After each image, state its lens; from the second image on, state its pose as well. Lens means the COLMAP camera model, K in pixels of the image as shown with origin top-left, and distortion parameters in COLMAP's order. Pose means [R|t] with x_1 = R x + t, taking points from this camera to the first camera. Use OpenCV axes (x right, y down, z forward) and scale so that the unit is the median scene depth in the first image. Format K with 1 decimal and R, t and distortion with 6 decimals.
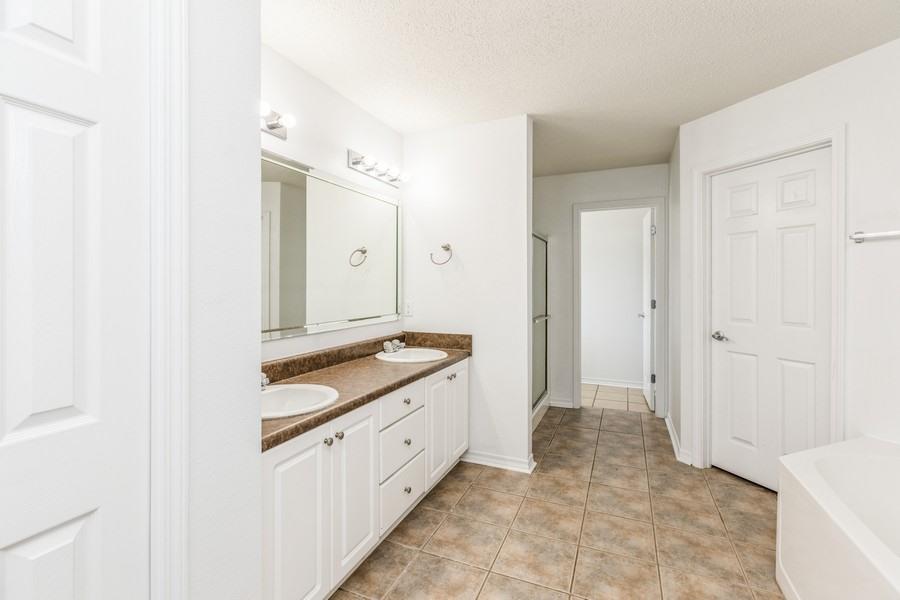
lens RADIAL K [[409.9, 0, 437.4], [0, 409.9, 286.6], [0, 0, 1]] dist [0.008999, -0.001275]
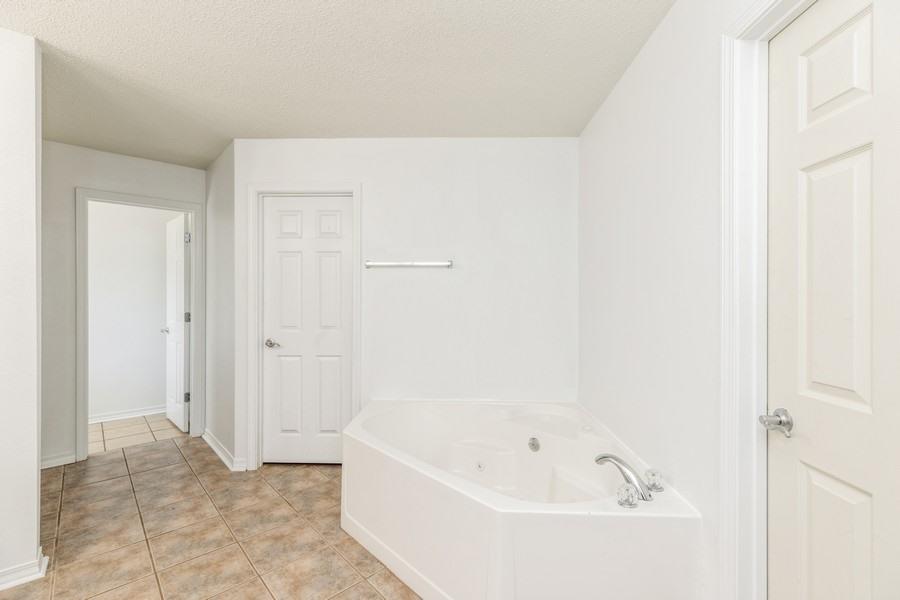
lens RADIAL K [[409.9, 0, 449.1], [0, 409.9, 299.4], [0, 0, 1]] dist [0.008999, -0.001275]
pose [[0.387639, -0.000394, 0.921811, -0.143381], [-0.001373, 0.999999, 0.001004, 0.001138], [-0.921810, -0.001655, 0.387637, 0.130420]]
